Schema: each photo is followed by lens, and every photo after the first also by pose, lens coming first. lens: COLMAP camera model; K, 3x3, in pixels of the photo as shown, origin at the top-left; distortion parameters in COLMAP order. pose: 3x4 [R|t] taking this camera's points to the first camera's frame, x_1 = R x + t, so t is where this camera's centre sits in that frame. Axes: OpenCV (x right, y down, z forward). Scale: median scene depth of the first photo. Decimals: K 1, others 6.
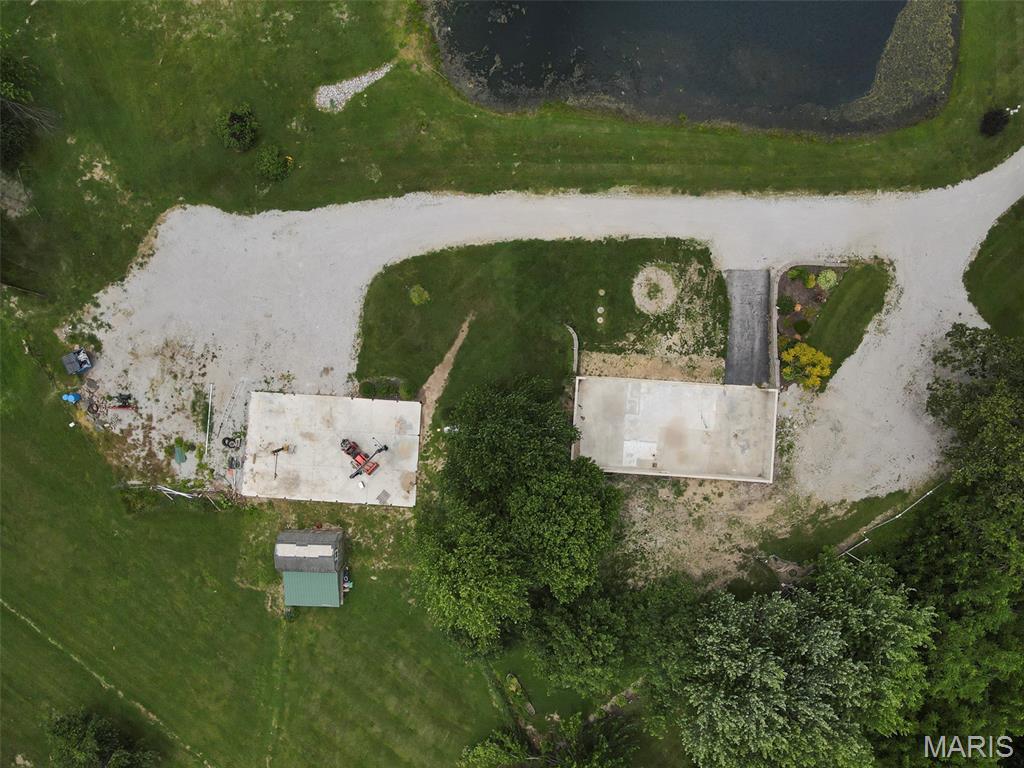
lens RADIAL K [[752.5, 0, 512.9], [0, 752.5, 386.7], [0, 0, 1]] dist [0.003094, 0.027438]
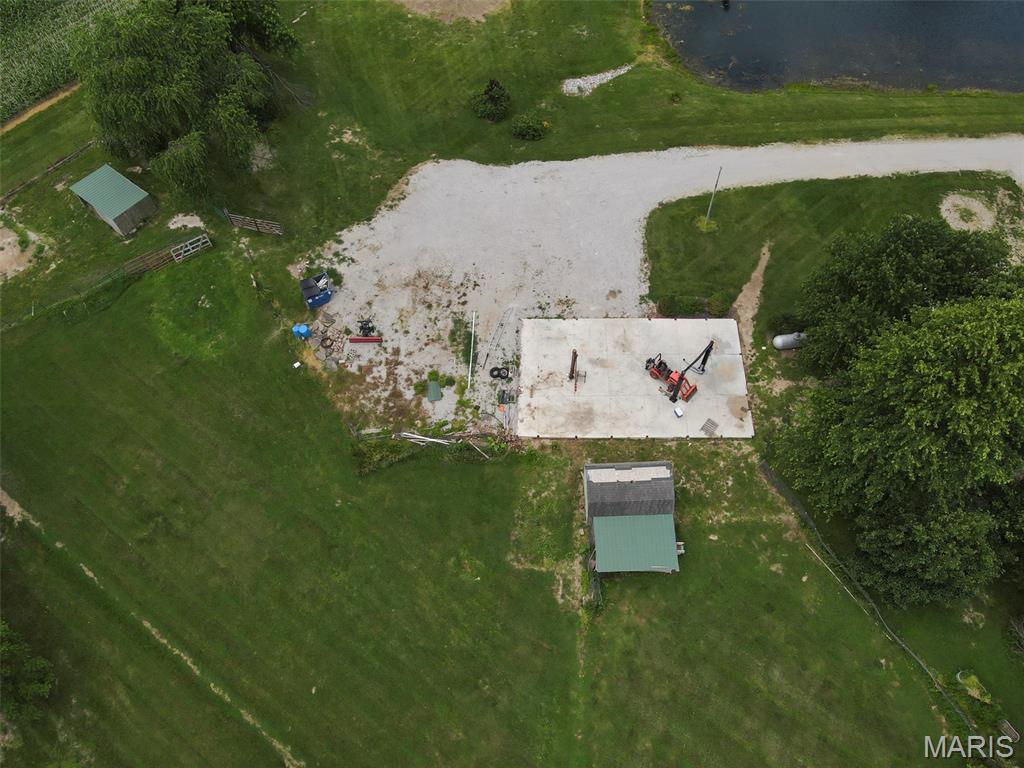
lens RADIAL K [[752.5, 0, 512.9], [0, 752.5, 386.7], [0, 0, 1]] dist [0.003094, 0.027438]
pose [[0.998788, -0.041529, 0.026406, -0.380896], [0.049134, 0.872016, -0.487004, 0.460544], [-0.002802, 0.487712, 0.873000, 0.329707]]
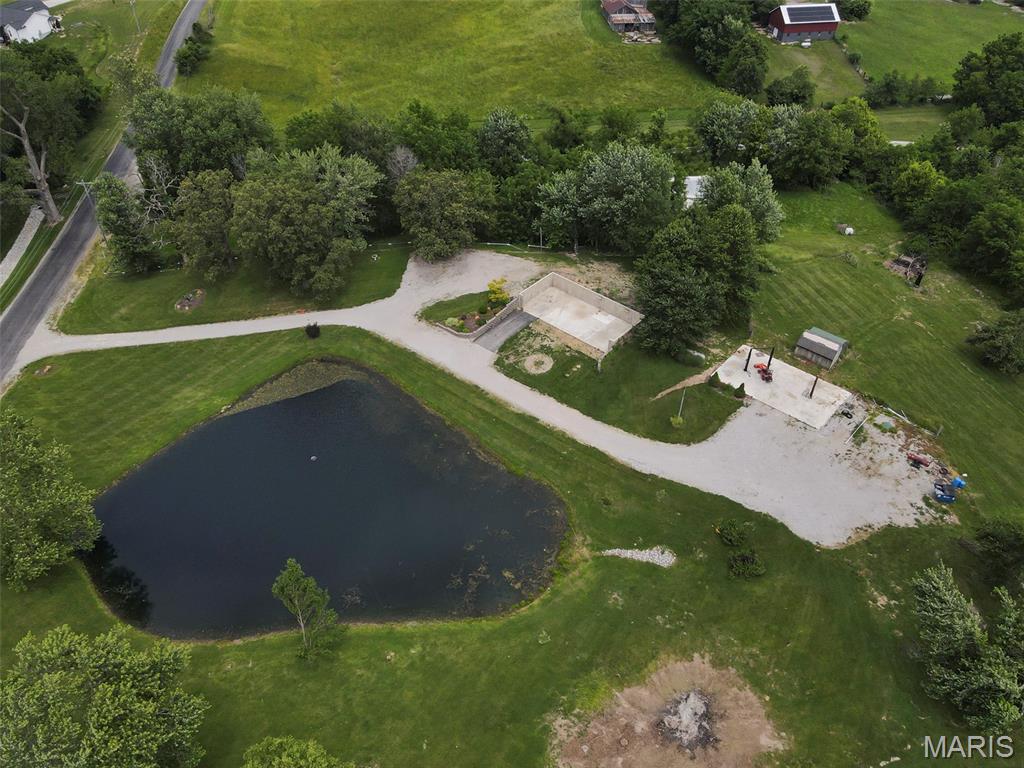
lens RADIAL K [[752.5, 0, 512.9], [0, 752.5, 386.7], [0, 0, 1]] dist [0.003094, 0.027438]
pose [[-0.792147, -0.392249, 0.467593, -0.516218], [0.610275, -0.519367, 0.598183, -1.120261], [0.008215, 0.759209, 0.650795, 0.034454]]
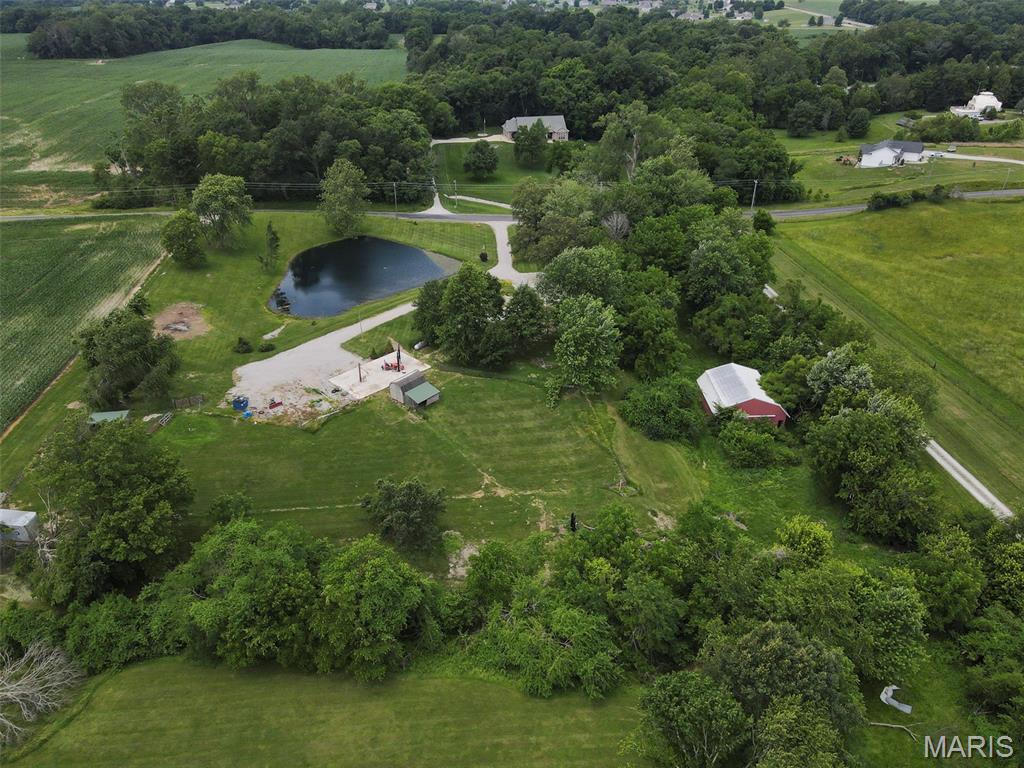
lens RADIAL K [[752.5, 0, 512.9], [0, 752.5, 386.7], [0, 0, 1]] dist [0.003094, 0.027438]
pose [[0.644772, -0.356978, 0.675897, -1.332486], [0.764344, 0.309139, -0.565872, 1.440953], [-0.006942, 0.881476, 0.472178, 0.113872]]
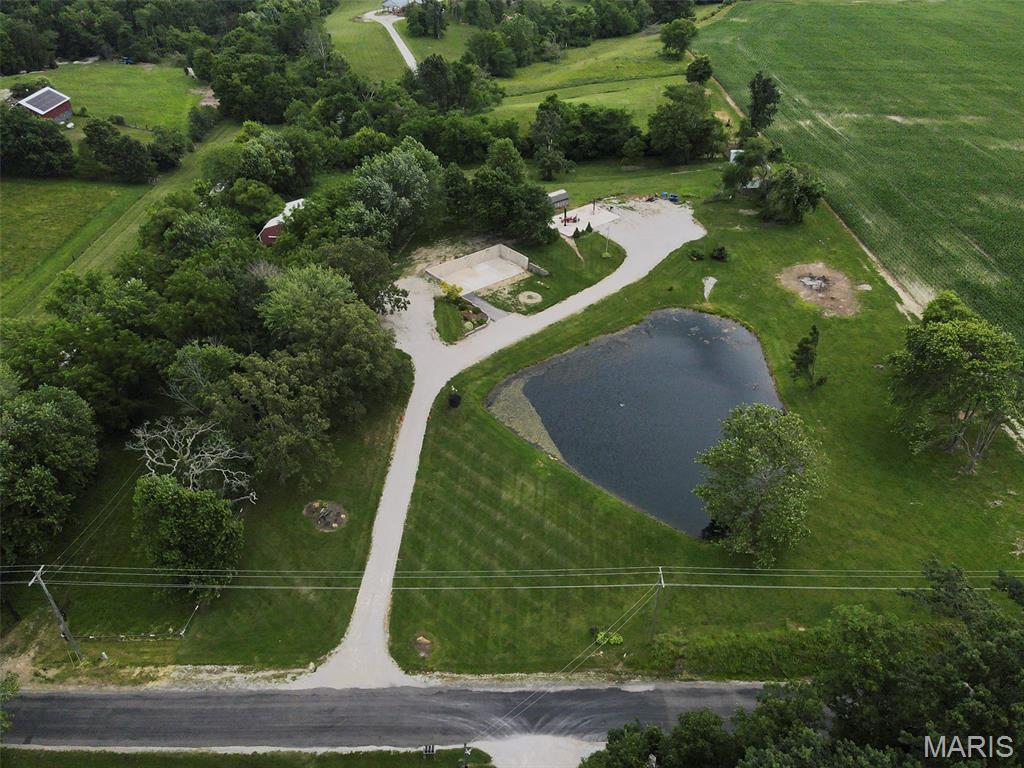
lens RADIAL K [[752.5, 0, 512.9], [0, 752.5, 386.7], [0, 0, 1]] dist [0.003094, 0.027438]
pose [[-0.723114, 0.415089, -0.552093, 1.420196], [-0.690669, -0.424002, 0.585832, -1.364088], [0.009084, 0.804937, 0.593291, 0.022577]]
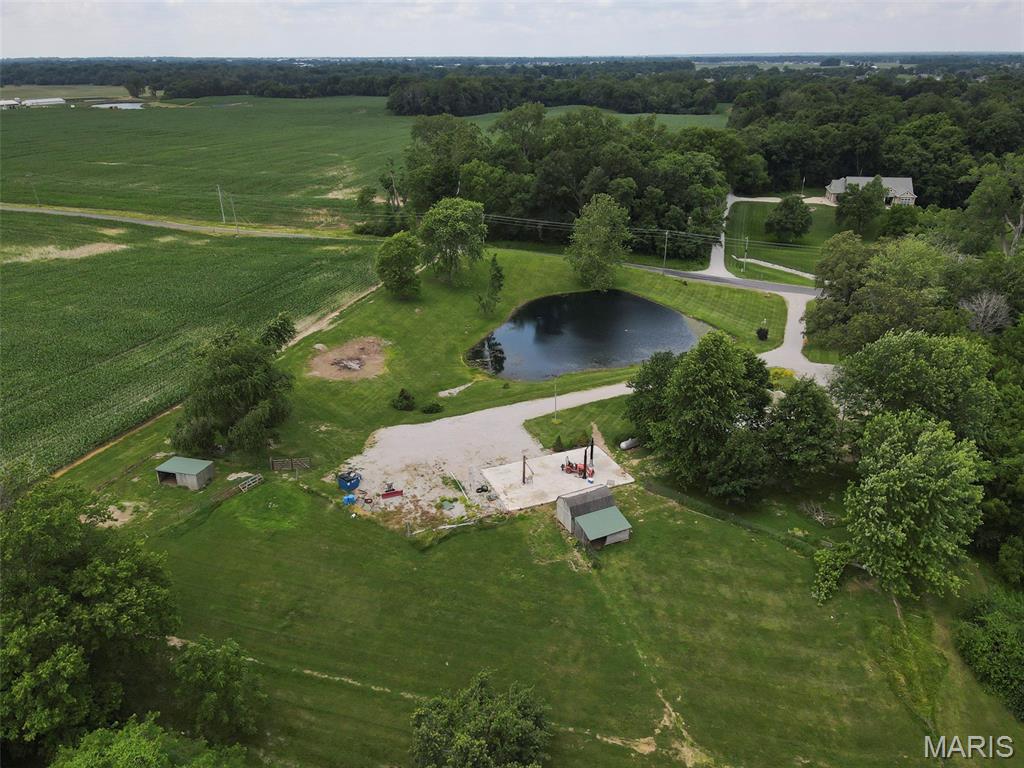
lens RADIAL K [[752.5, 0, 512.9], [0, 752.5, 386.7], [0, 0, 1]] dist [0.003094, 0.027438]
pose [[0.895960, -0.163286, 0.413030, -0.811289], [0.443969, 0.354750, -0.822827, 1.053075], [-0.012166, 0.920592, 0.390336, 0.354542]]
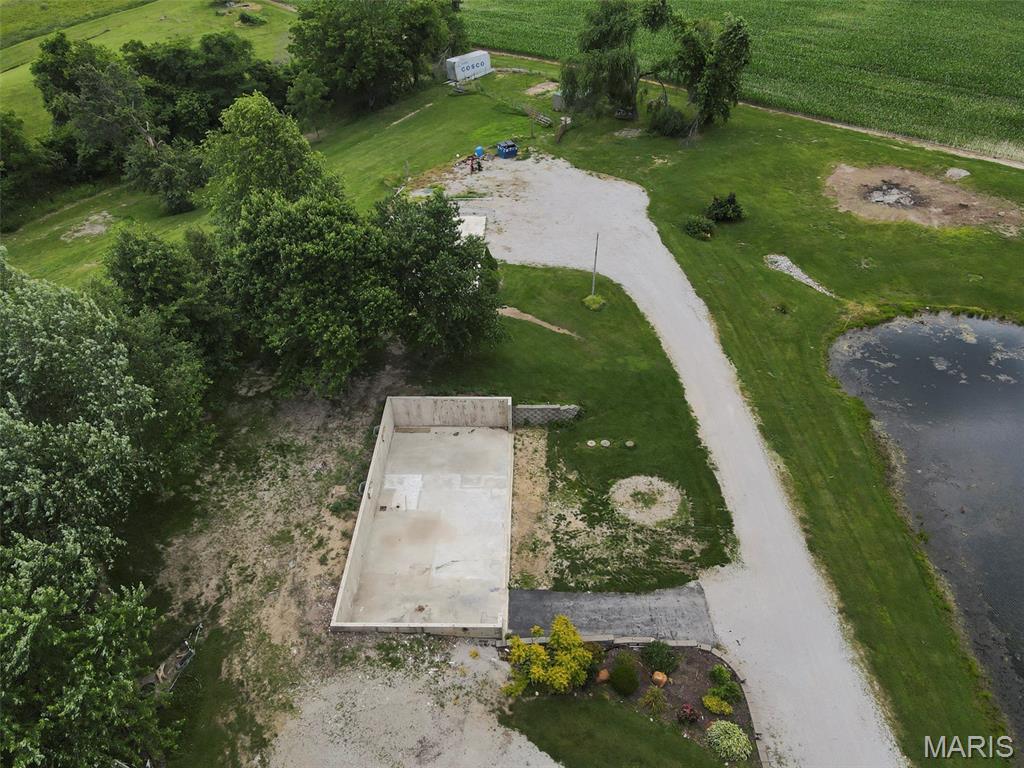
lens RADIAL K [[752.5, 0, 512.9], [0, 752.5, 386.7], [0, 0, 1]] dist [0.003094, 0.027438]
pose [[0.040840, 0.625959, -0.778786, 0.649259], [-0.999131, 0.032040, -0.026642, 0.004399], [0.008275, 0.779198, 0.626724, 0.510109]]
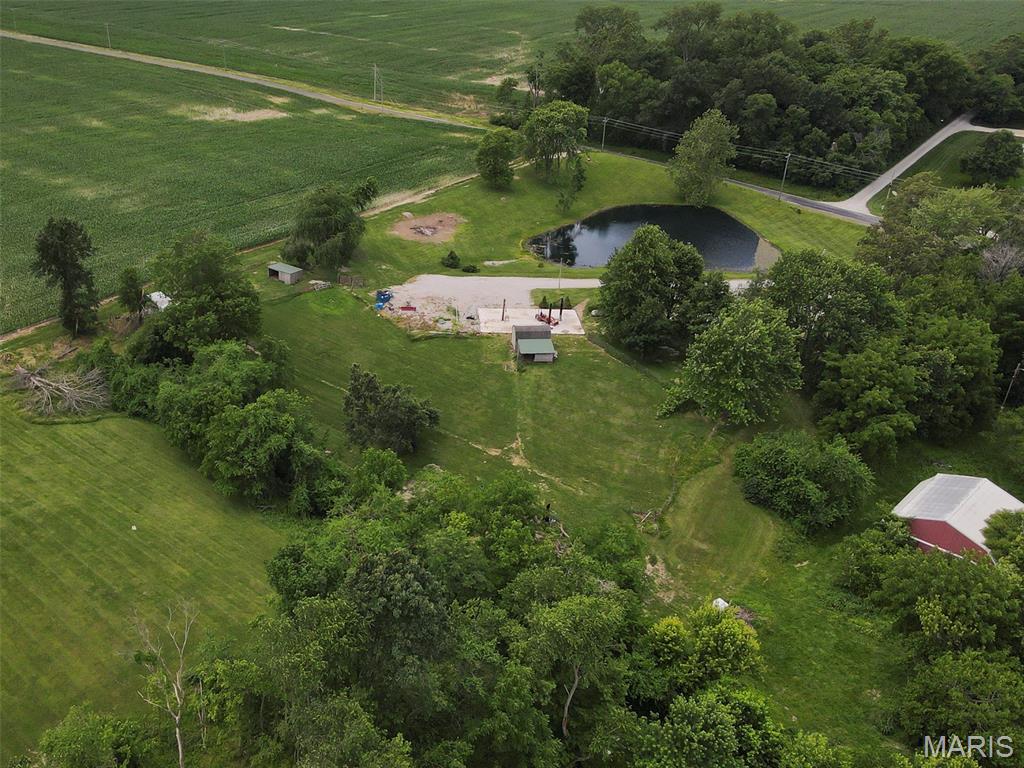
lens RADIAL K [[1009.7, 0, 343.6], [0, 1009.7, 351.2], [0, 0, 1]] dist [-0.000768, 0.039756]
pose [[0.999389, 0.013020, 0.032427, -0.737879], [0.023941, 0.420803, -0.906836, 2.197352], [-0.025452, 0.907059, 0.420234, 0.097396]]
